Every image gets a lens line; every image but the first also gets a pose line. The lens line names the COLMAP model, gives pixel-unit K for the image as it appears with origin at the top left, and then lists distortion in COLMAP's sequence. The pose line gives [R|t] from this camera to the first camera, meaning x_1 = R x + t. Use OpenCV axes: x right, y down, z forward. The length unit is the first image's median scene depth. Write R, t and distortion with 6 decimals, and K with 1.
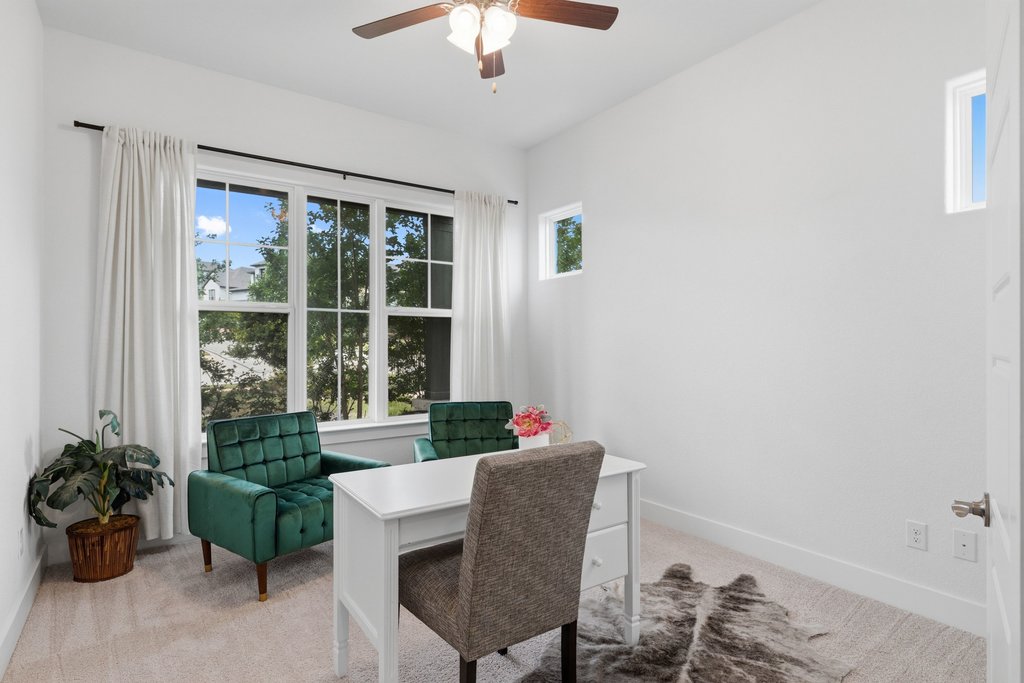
lens RADIAL K [[514.9, 0, 512.0], [0, 514.9, 341.5], [0, 0, 1]] dist [-0.000508, -0.000039]
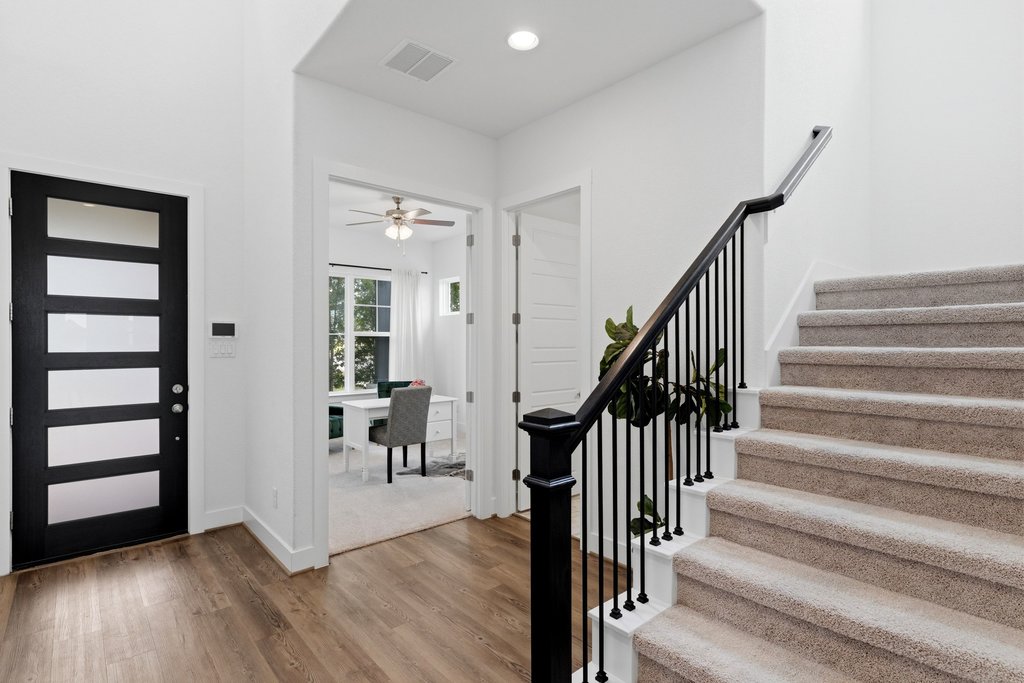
lens RADIAL K [[458.6, 0, 503.7], [0, 458.6, 340.6], [0, 0, 1]] dist [-0.000026, 0.000136]
pose [[0.993576, 0.001650, 0.113151, 0.101059], [-0.001500, 0.999998, -0.001408, -0.030616], [-0.113153, 0.001229, 0.993577, -0.668743]]
